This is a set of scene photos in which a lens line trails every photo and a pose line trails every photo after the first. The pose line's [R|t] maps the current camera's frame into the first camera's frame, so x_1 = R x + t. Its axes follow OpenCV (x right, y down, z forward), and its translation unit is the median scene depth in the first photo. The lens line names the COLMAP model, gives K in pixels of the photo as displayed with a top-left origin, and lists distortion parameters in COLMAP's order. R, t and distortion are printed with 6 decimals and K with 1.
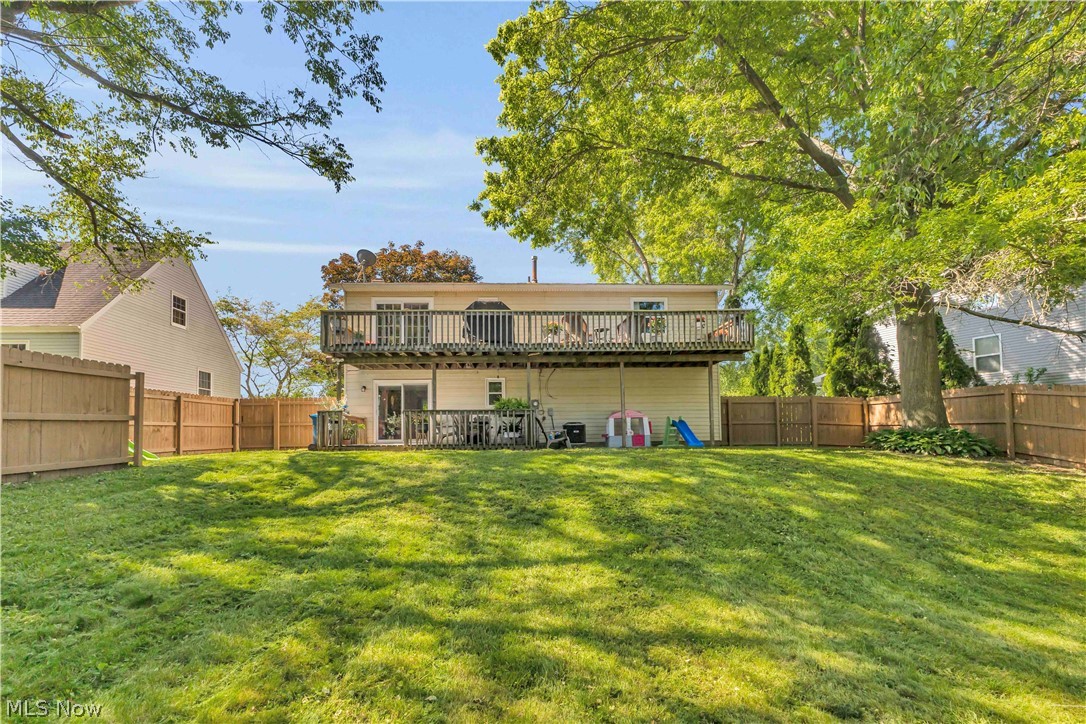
lens RADIAL K [[485.6, 0, 508.4], [0, 485.6, 418.0], [0, 0, 1]] dist [0.009290, 0.000358]
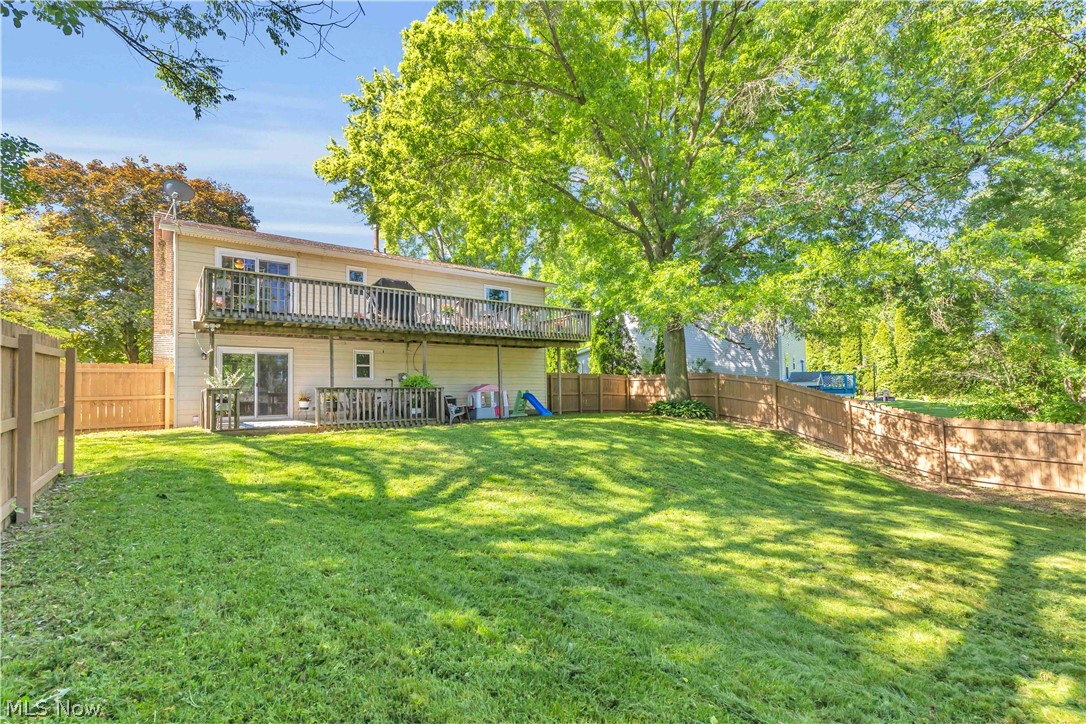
lens RADIAL K [[485.6, 0, 536.6], [0, 485.6, 379.2], [0, 0, 1]] dist [0.009290, 0.000358]
pose [[0.825551, 0.011320, 0.564214, -0.364250], [-0.013921, 0.999903, 0.000309, -0.036081], [-0.564156, -0.008109, 0.825629, -0.009280]]
